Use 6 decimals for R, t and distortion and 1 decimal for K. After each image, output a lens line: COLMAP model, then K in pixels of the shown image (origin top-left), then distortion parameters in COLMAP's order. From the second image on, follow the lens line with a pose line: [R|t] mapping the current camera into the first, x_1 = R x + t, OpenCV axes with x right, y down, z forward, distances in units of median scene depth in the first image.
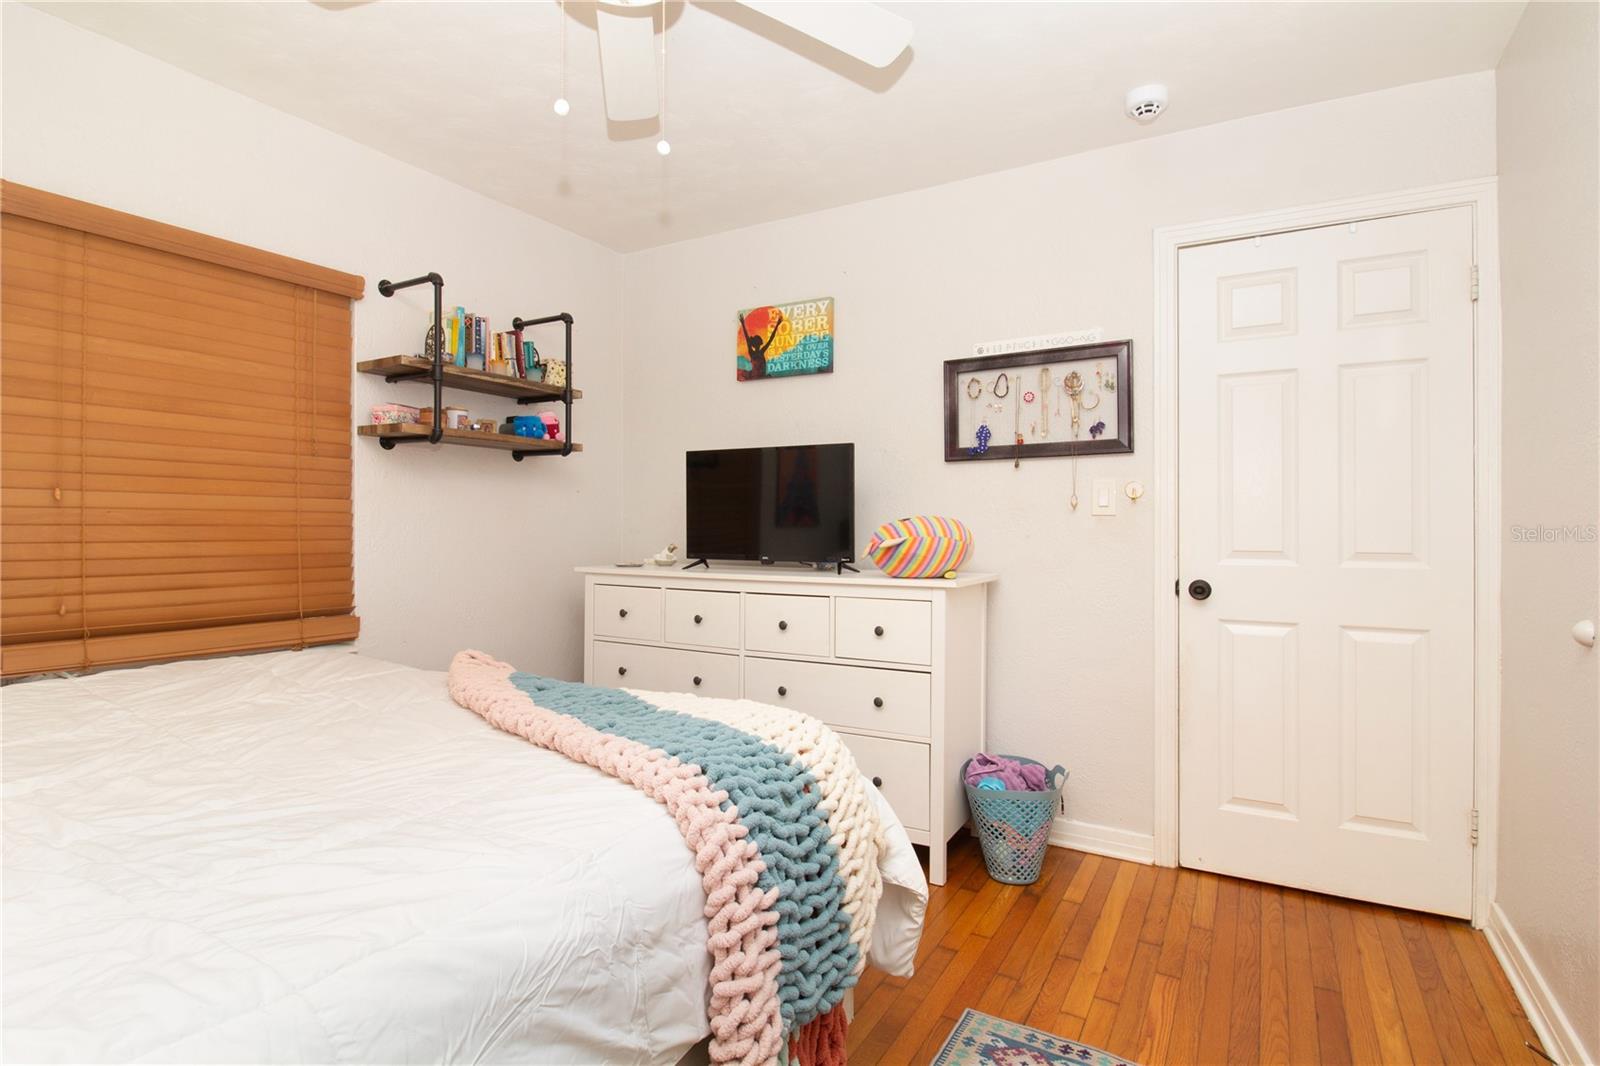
lens RADIAL K [[789.8, 0, 804.5], [0, 789.8, 528.0], [0, 0, 1]] dist [-0.004703, -0.001603]
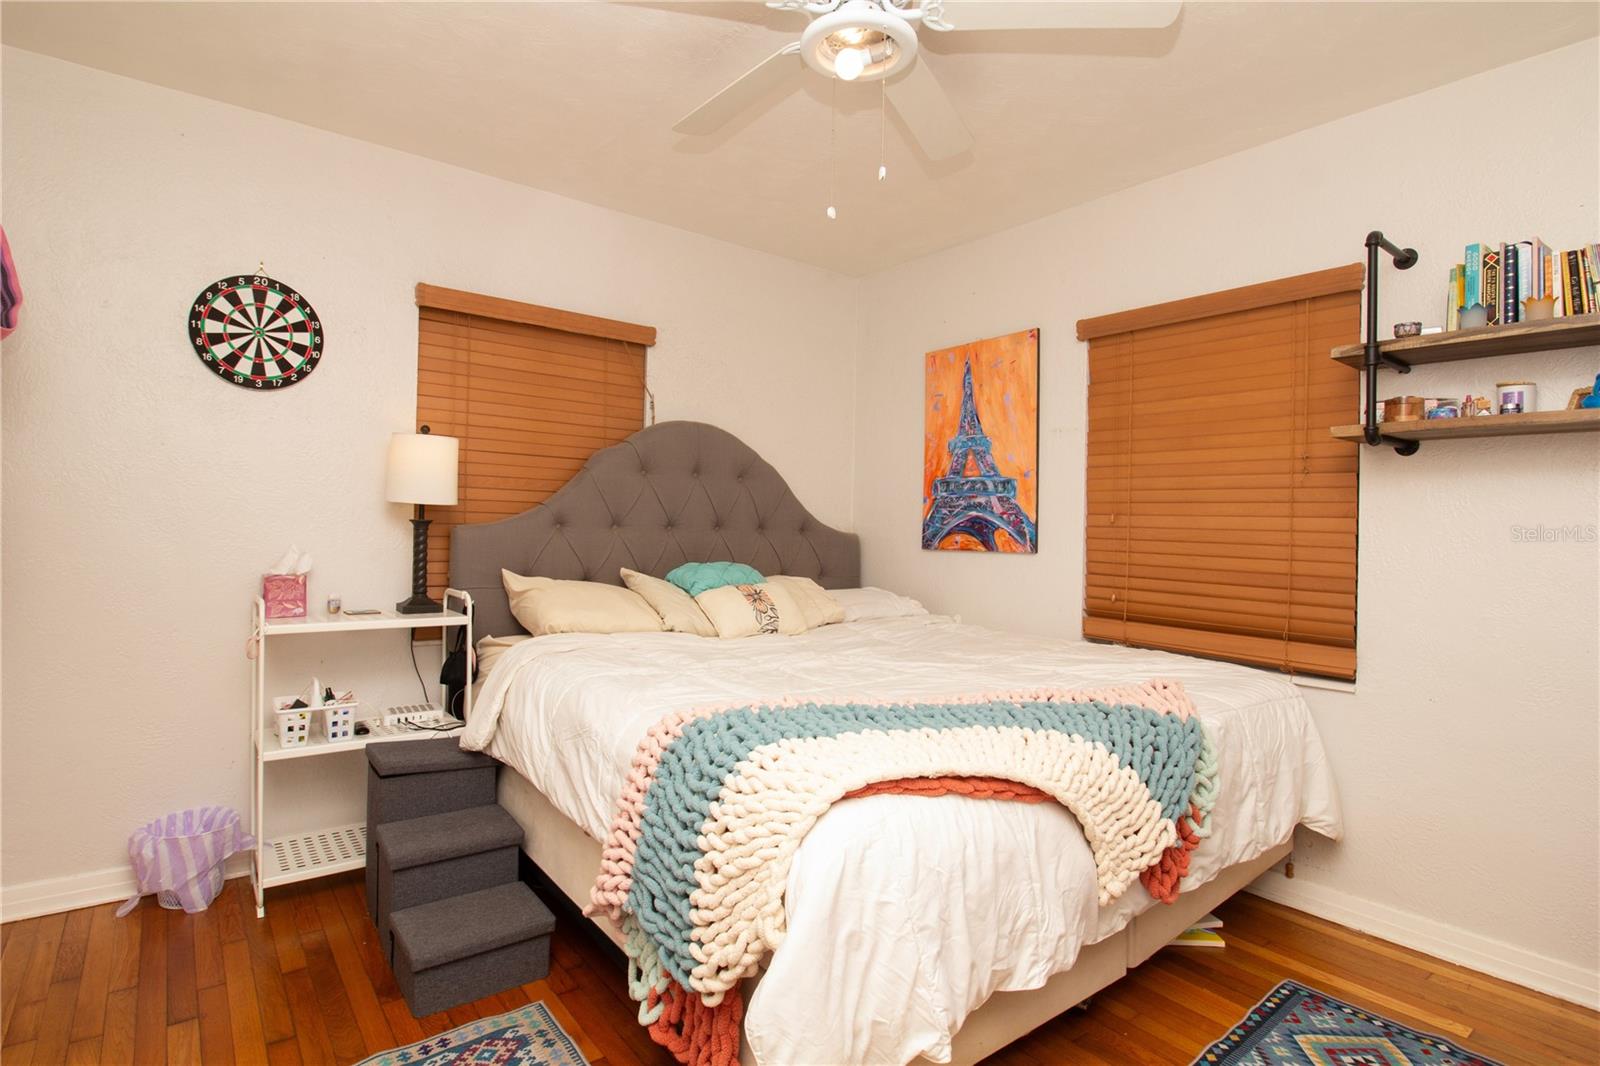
lens RADIAL K [[789.8, 0, 799.7], [0, 789.8, 525.5], [0, 0, 1]] dist [-0.004703, -0.001603]
pose [[-0.366769, -0.018275, -0.930133, 0.498077], [-0.037304, 0.999292, -0.004924, -0.000550], [0.929564, 0.032892, -0.367191, 0.796508]]
